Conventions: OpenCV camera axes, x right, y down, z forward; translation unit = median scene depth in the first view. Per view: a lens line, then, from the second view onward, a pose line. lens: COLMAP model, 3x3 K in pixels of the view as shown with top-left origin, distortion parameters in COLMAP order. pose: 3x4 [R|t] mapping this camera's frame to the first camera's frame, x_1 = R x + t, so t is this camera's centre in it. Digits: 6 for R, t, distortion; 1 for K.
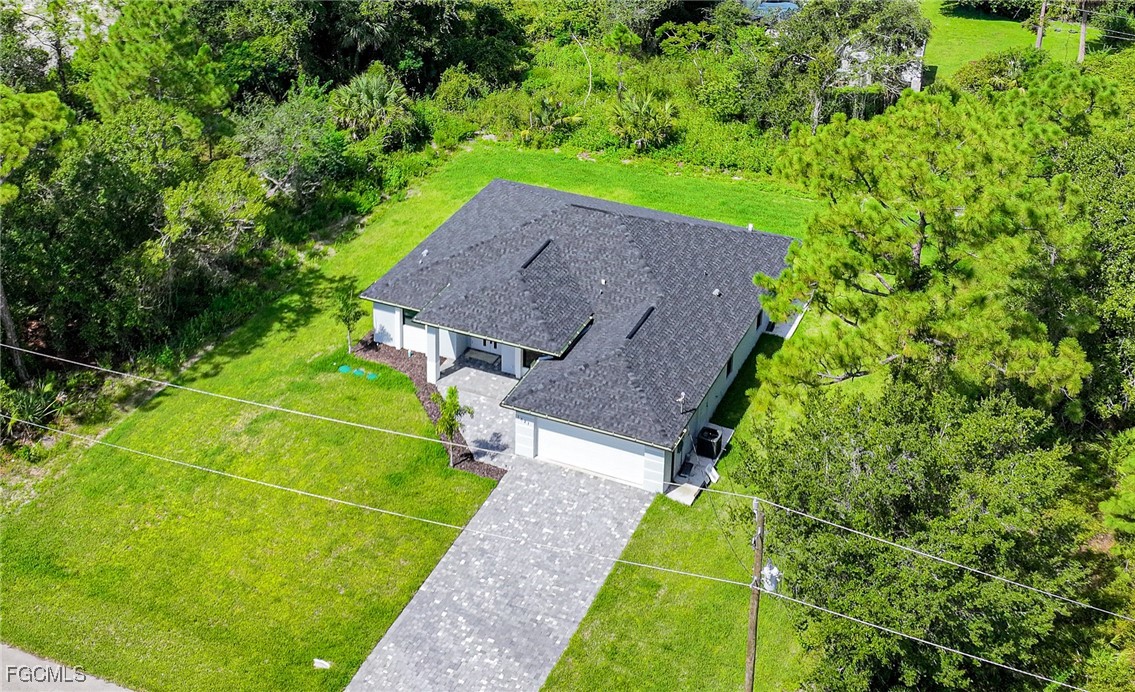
lens RADIAL K [[1389.7, 0, 567.5], [0, 1389.7, 346.0], [0, 0, 1]] dist [0.001165, 0.003614]
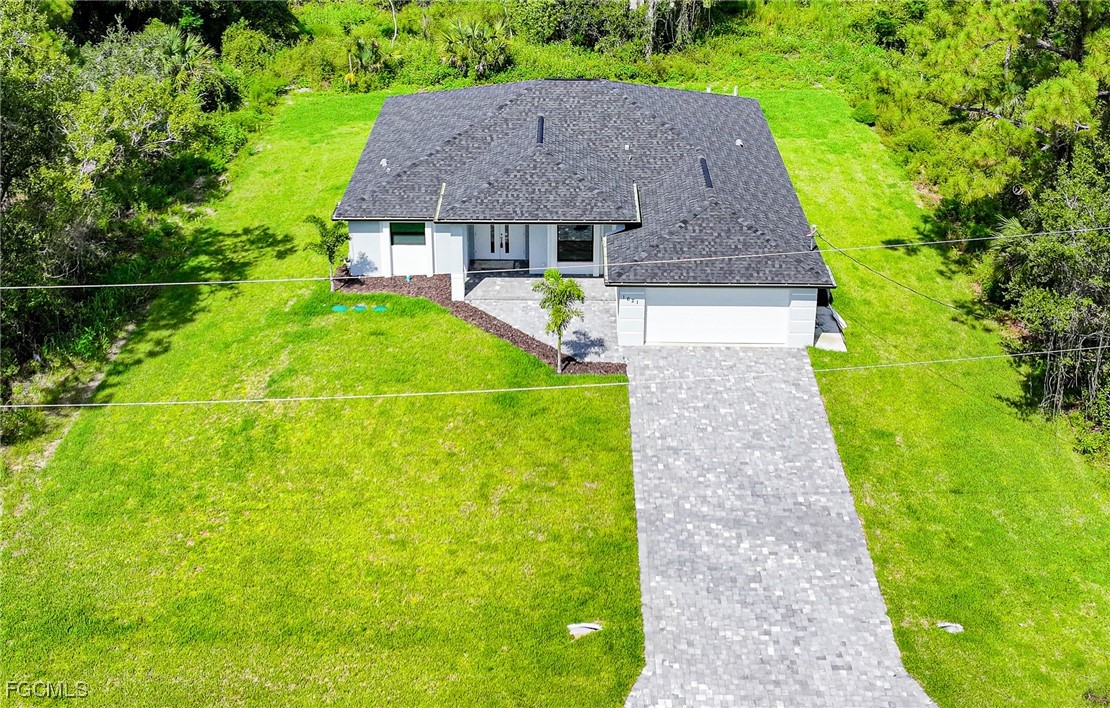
lens RADIAL K [[1197.3, 0, 555.0], [0, 1197.3, 354.0], [0, 0, 1]] dist [0.015761, -0.007004]
pose [[0.911988, -0.197419, 0.359588, -0.304410], [0.212127, 0.977241, -0.001478, 0.070125], [-0.351112, 0.077627, 0.933110, 0.331546]]
